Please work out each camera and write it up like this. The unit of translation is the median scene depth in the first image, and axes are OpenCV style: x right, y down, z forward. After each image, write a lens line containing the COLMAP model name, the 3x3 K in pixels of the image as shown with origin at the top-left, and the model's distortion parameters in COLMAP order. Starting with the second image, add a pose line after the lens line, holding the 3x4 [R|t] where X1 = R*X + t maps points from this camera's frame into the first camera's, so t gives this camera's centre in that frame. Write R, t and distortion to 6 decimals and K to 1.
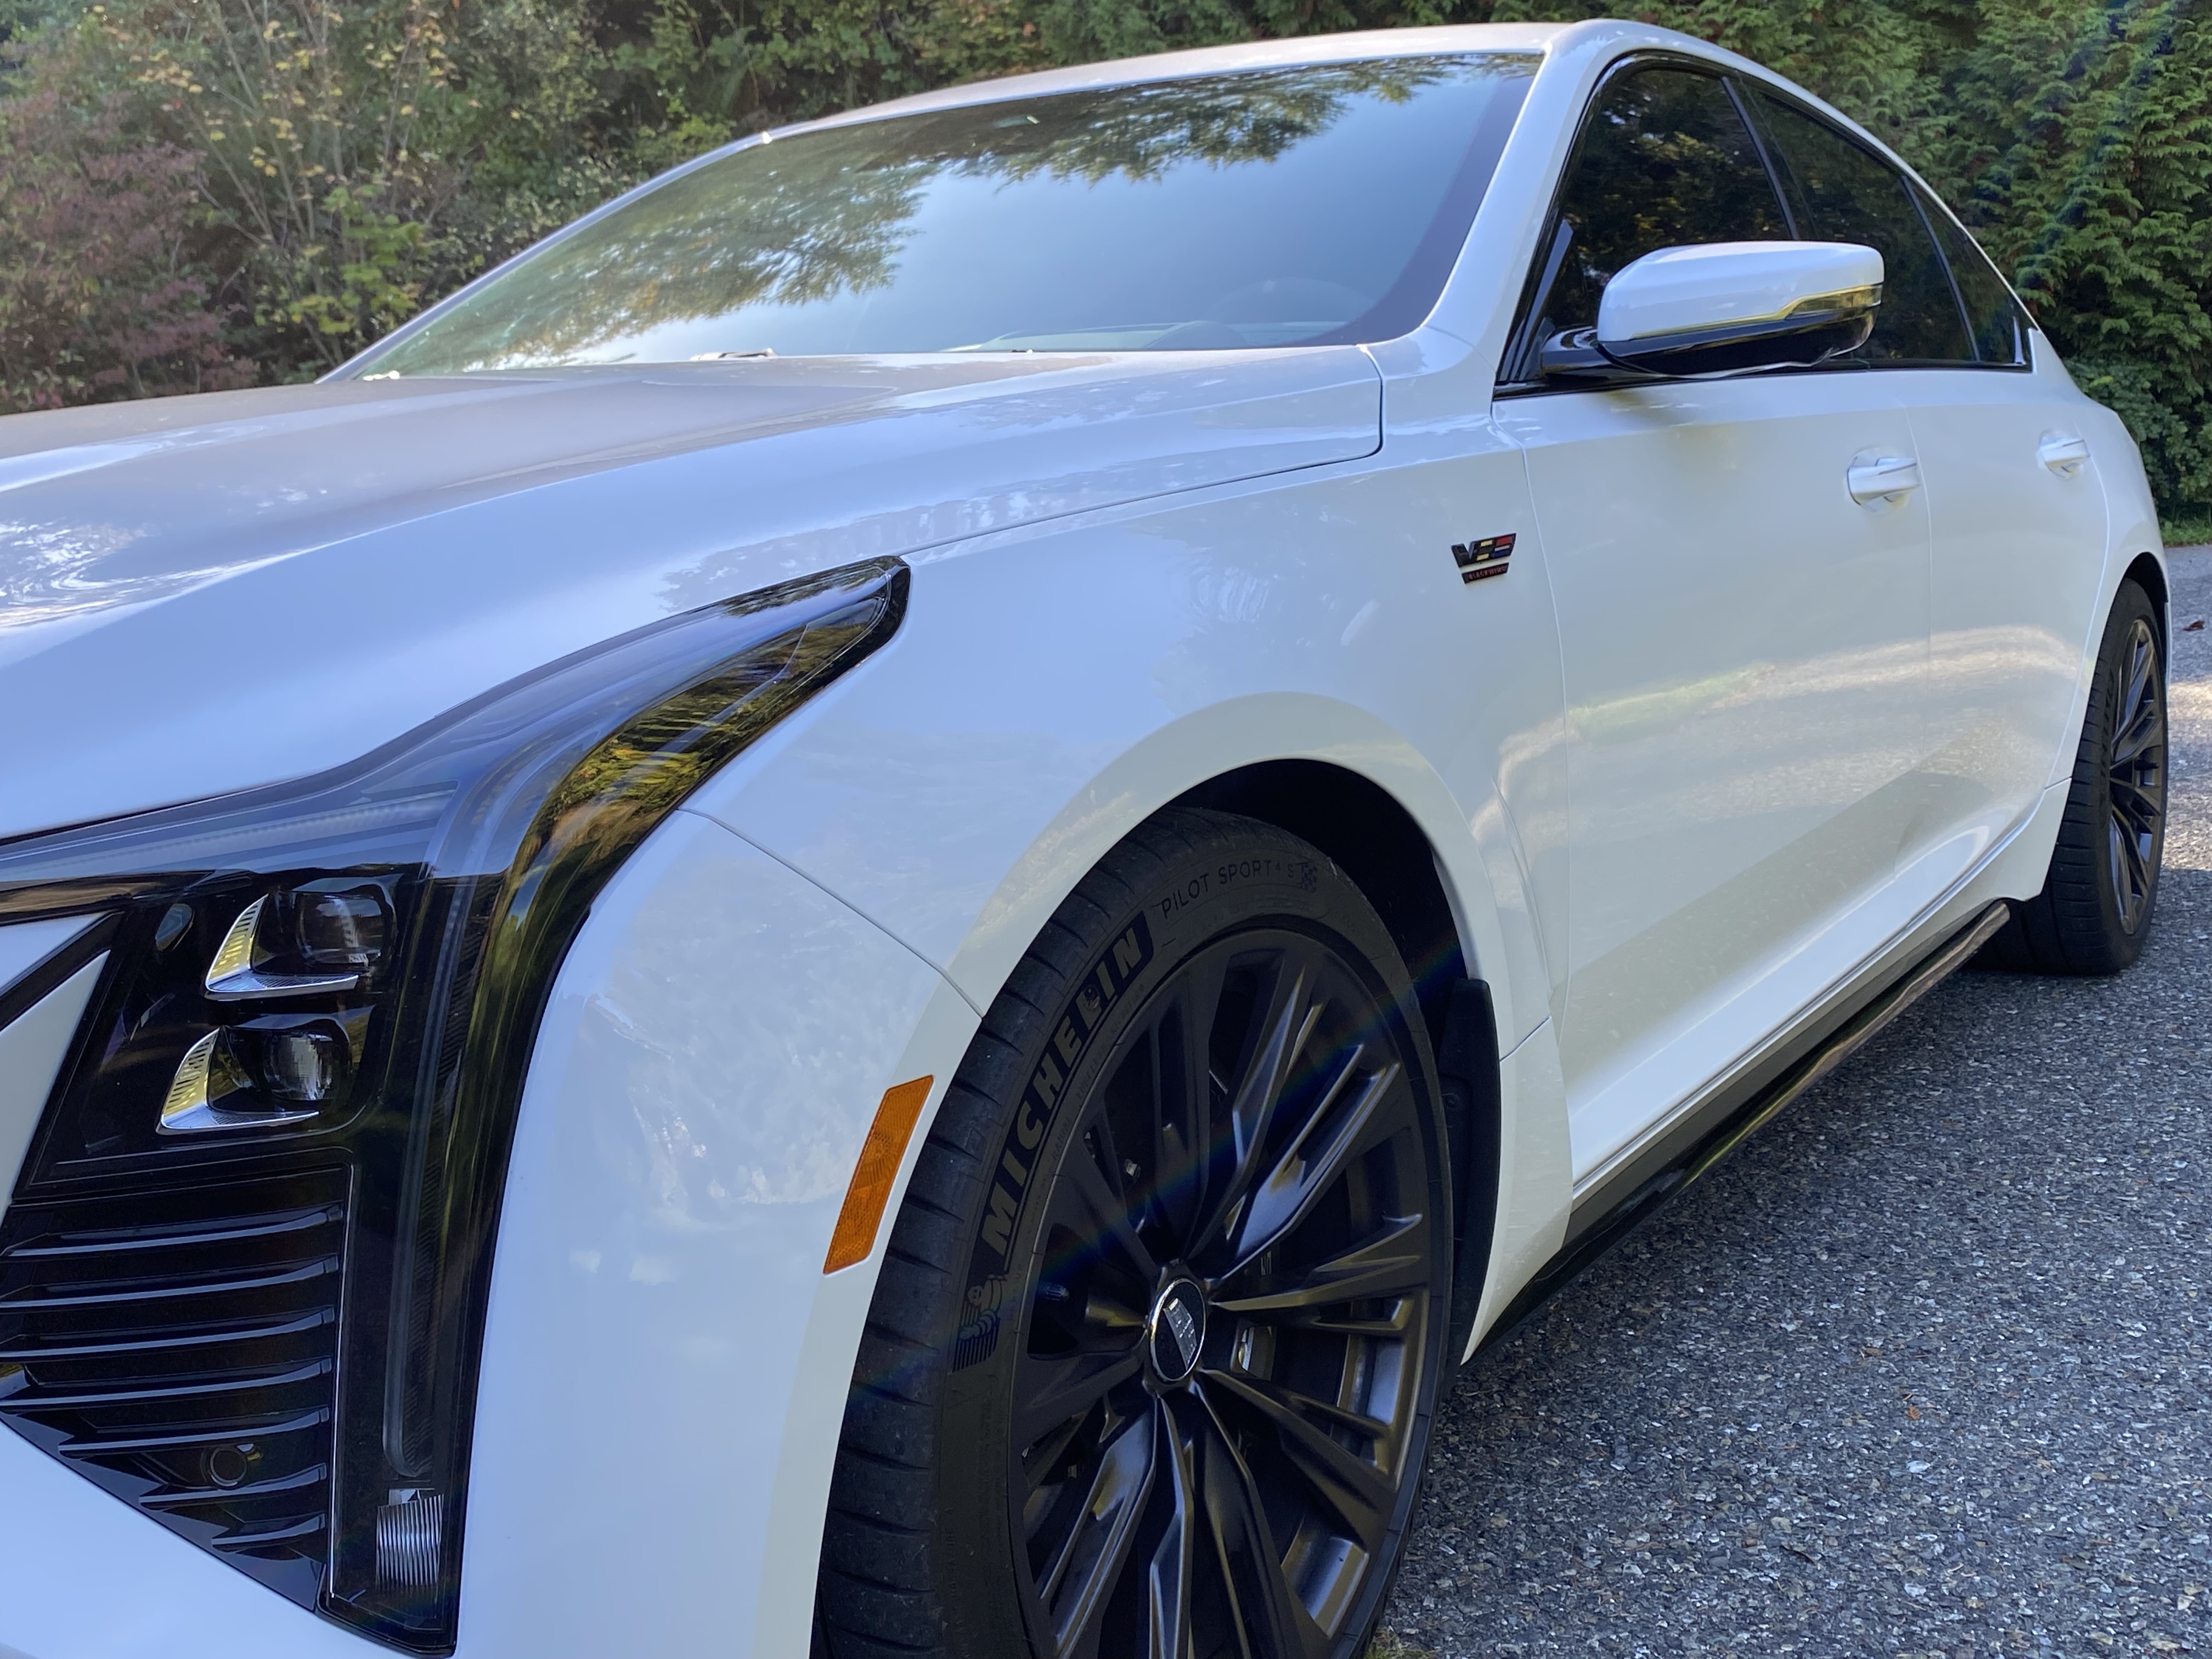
lens RADIAL K [[2411.9, 0, 1126.2], [0, 2411.9, 817.7], [0, 0, 1]] dist [0.025347, 0.000000]
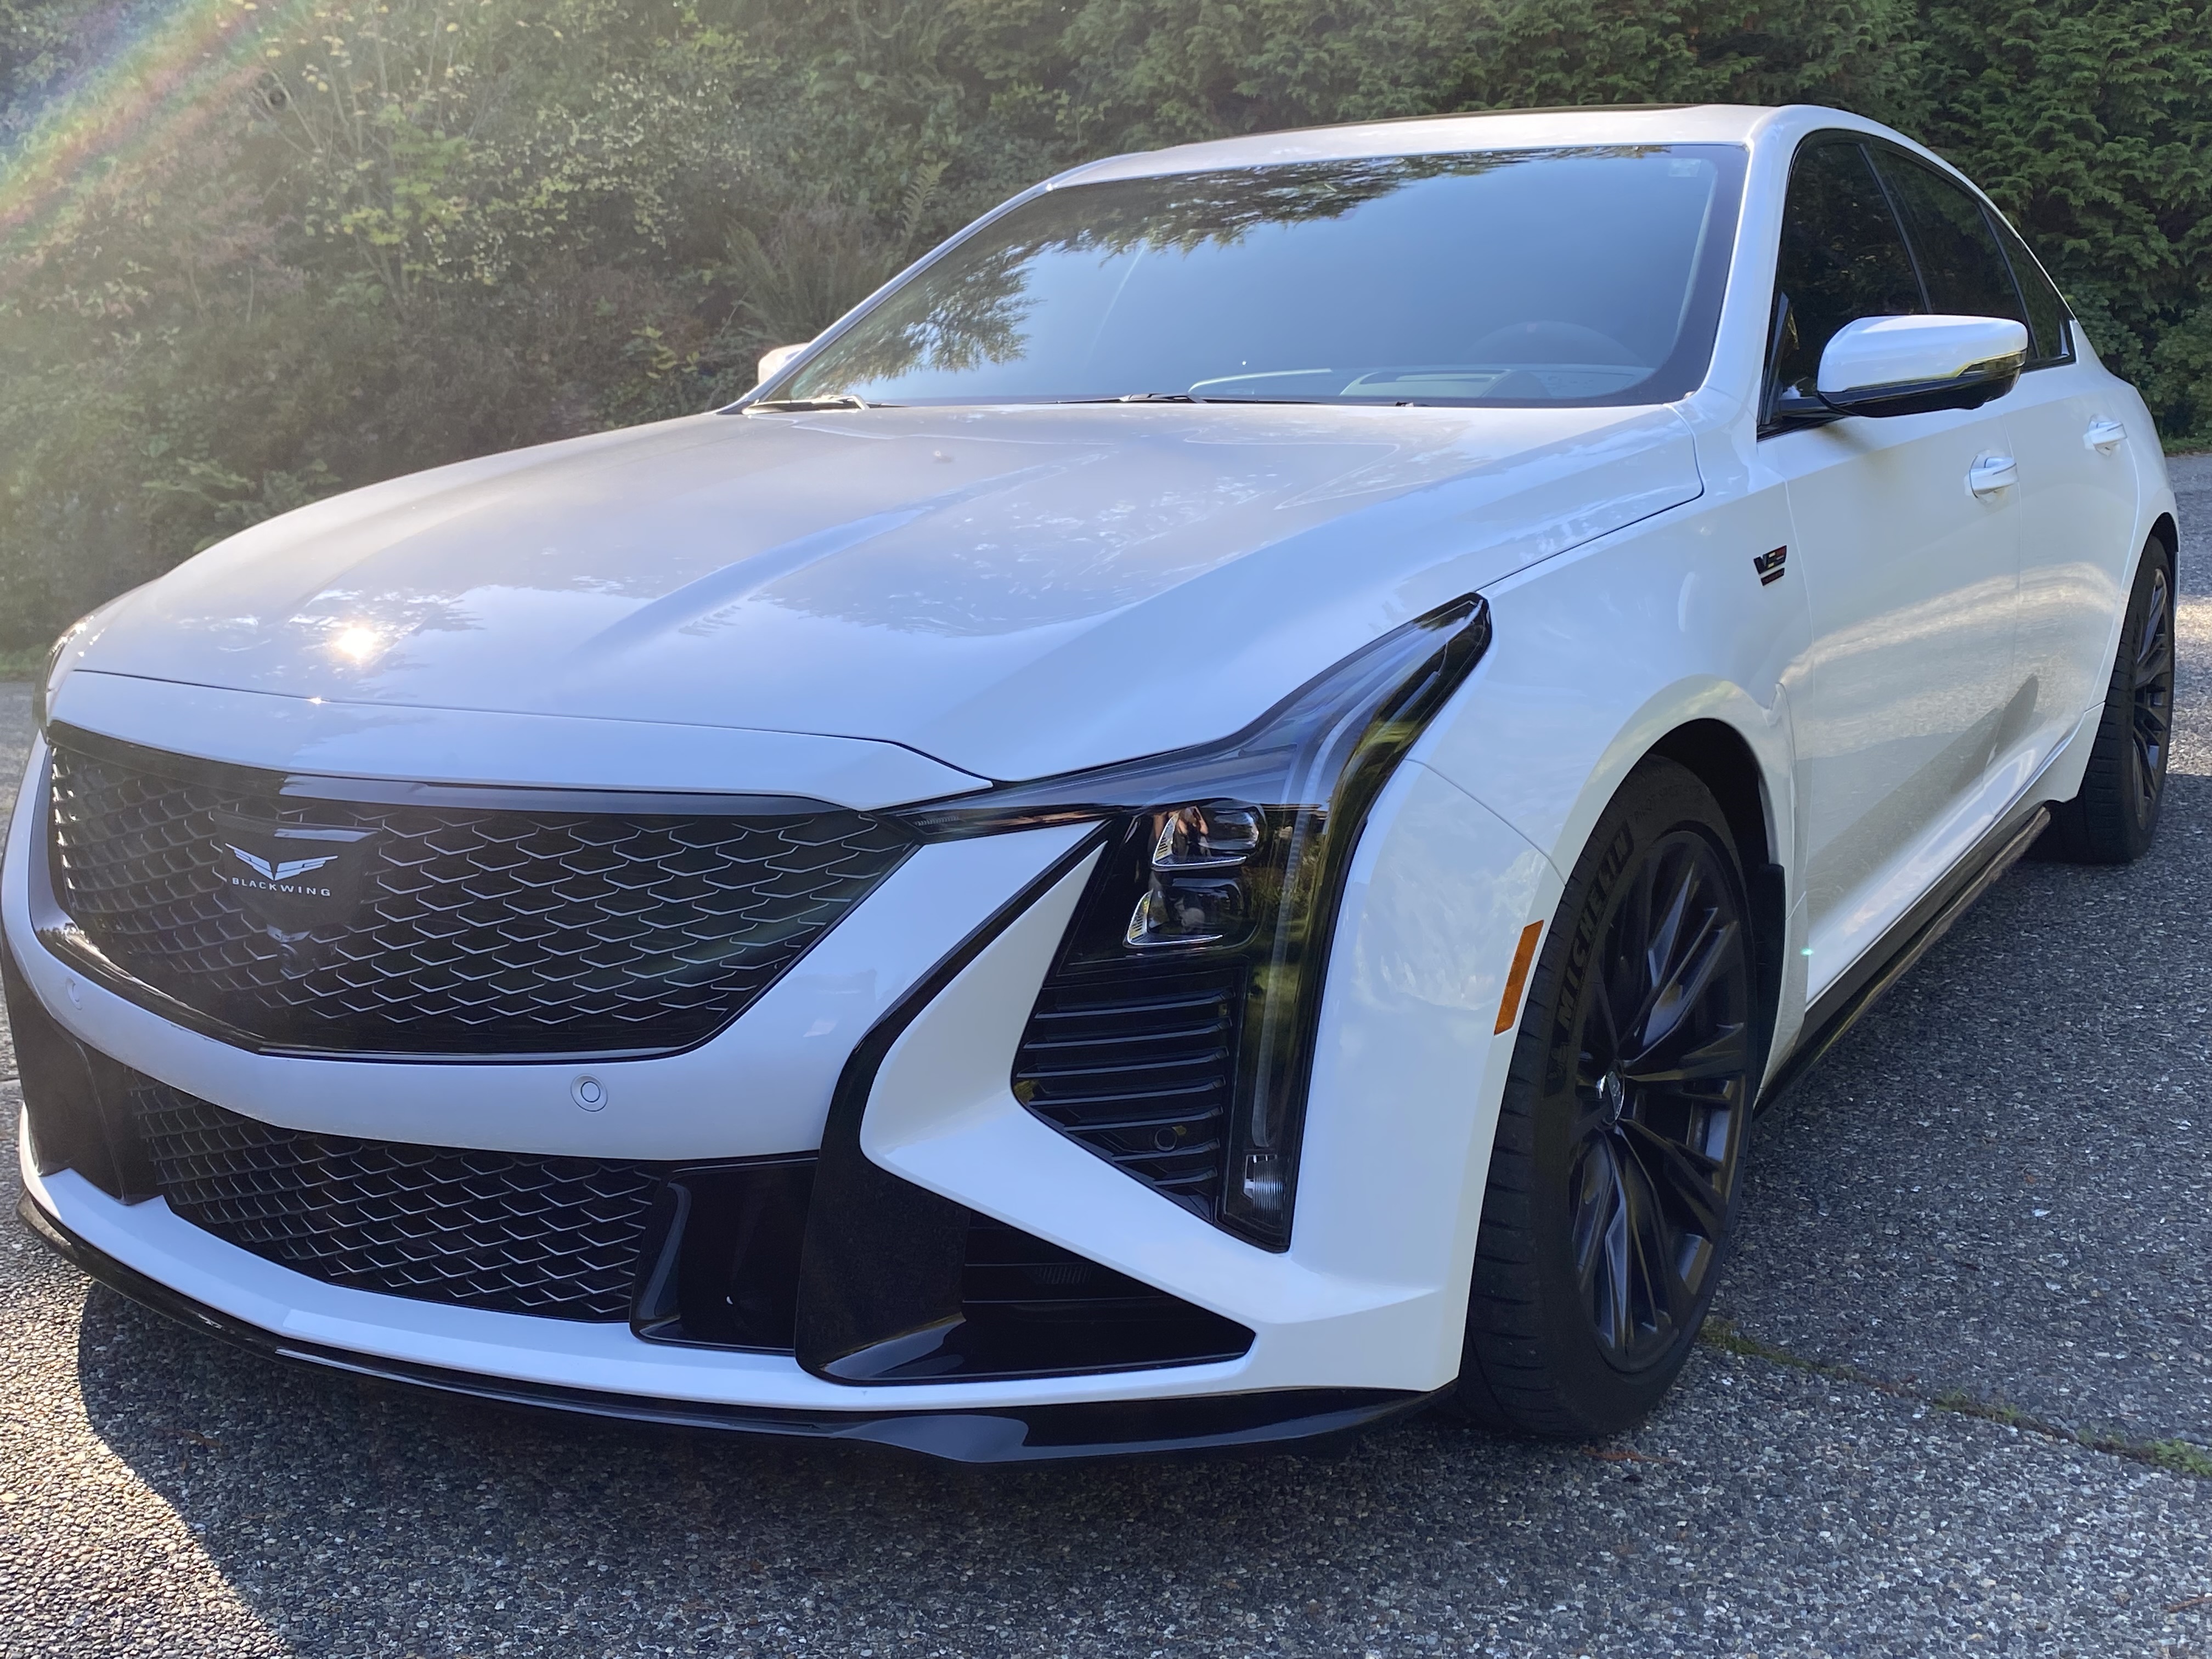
lens RADIAL K [[2411.9, 0, 1089.4], [0, 2411.9, 836.8], [0, 0, 1]] dist [0.025347, 0.000000]
pose [[0.999862, 0.003884, 0.016138, -0.190218], [-0.004755, 0.998516, 0.054256, -0.016753], [-0.015904, -0.054326, 0.998397, -0.290346]]
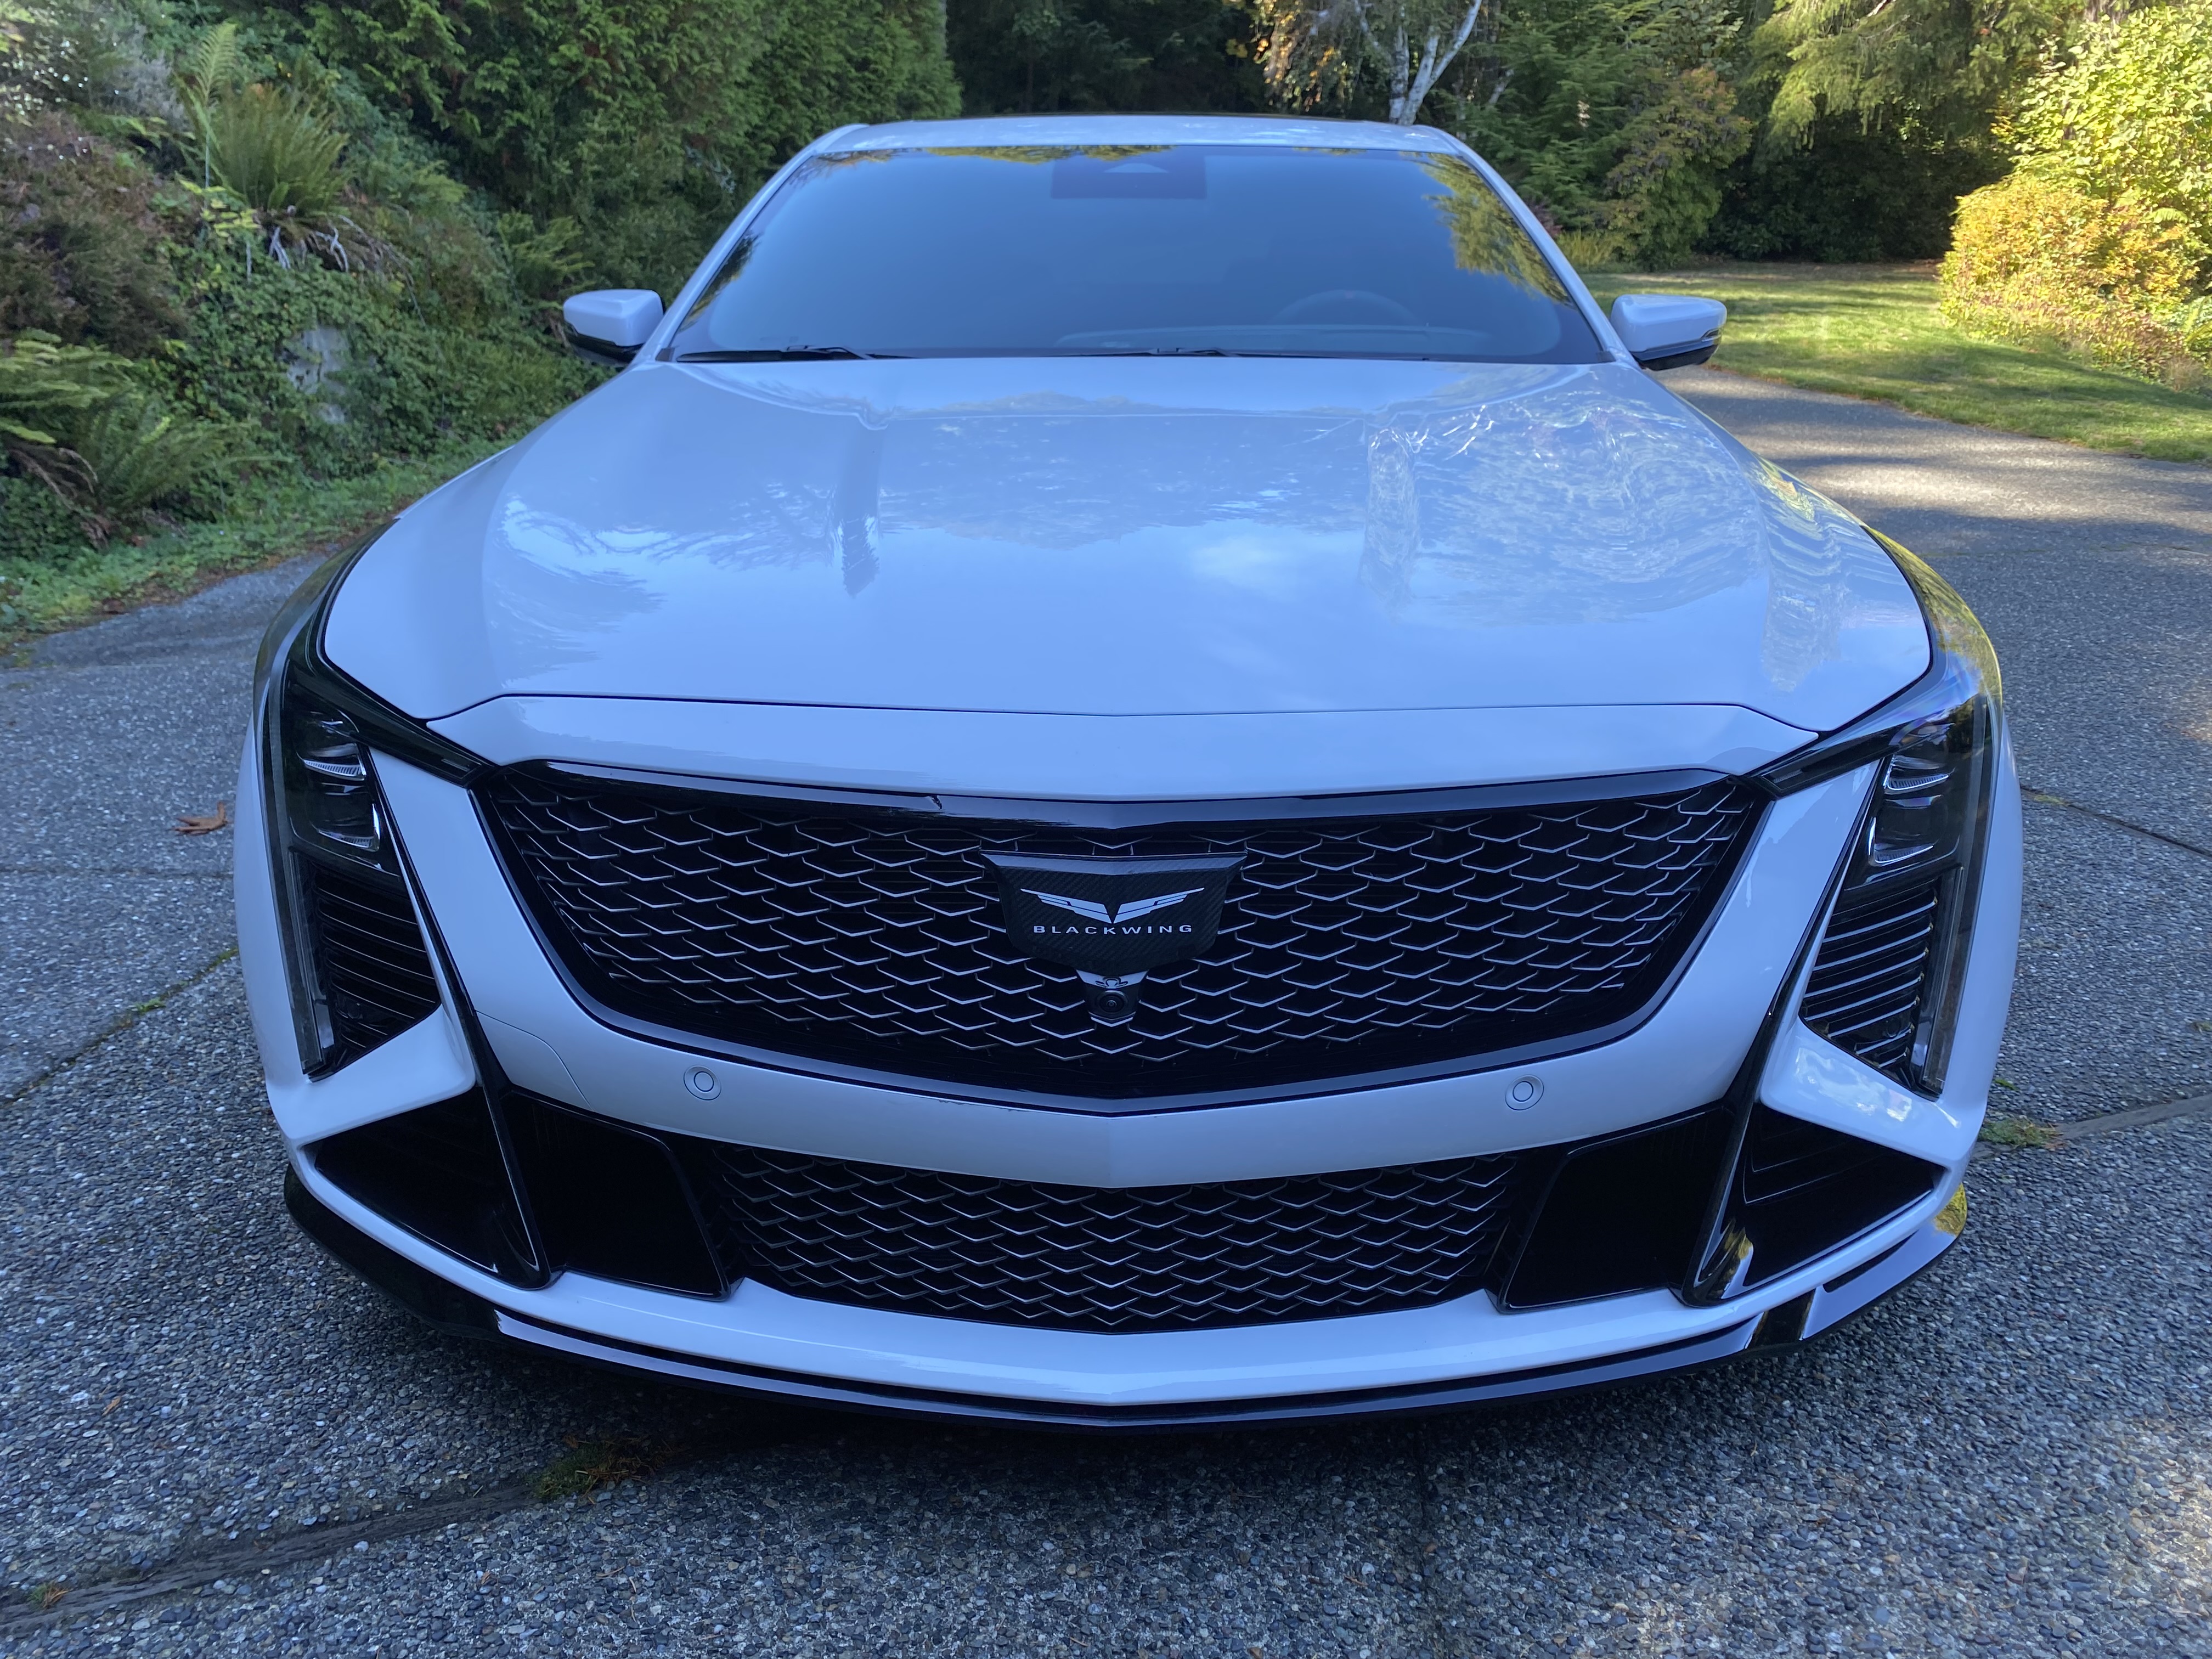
lens RADIAL K [[1754.4, 0, 1107.0], [0, 1754.4, 829.0], [0, 0, 1]] dist [0.010270, 0.002094]
pose [[0.848653, -0.127235, 0.513419, -0.681540], [0.051925, 0.985990, 0.158517, -0.064515], [-0.526395, -0.107867, 0.843370, 0.058487]]
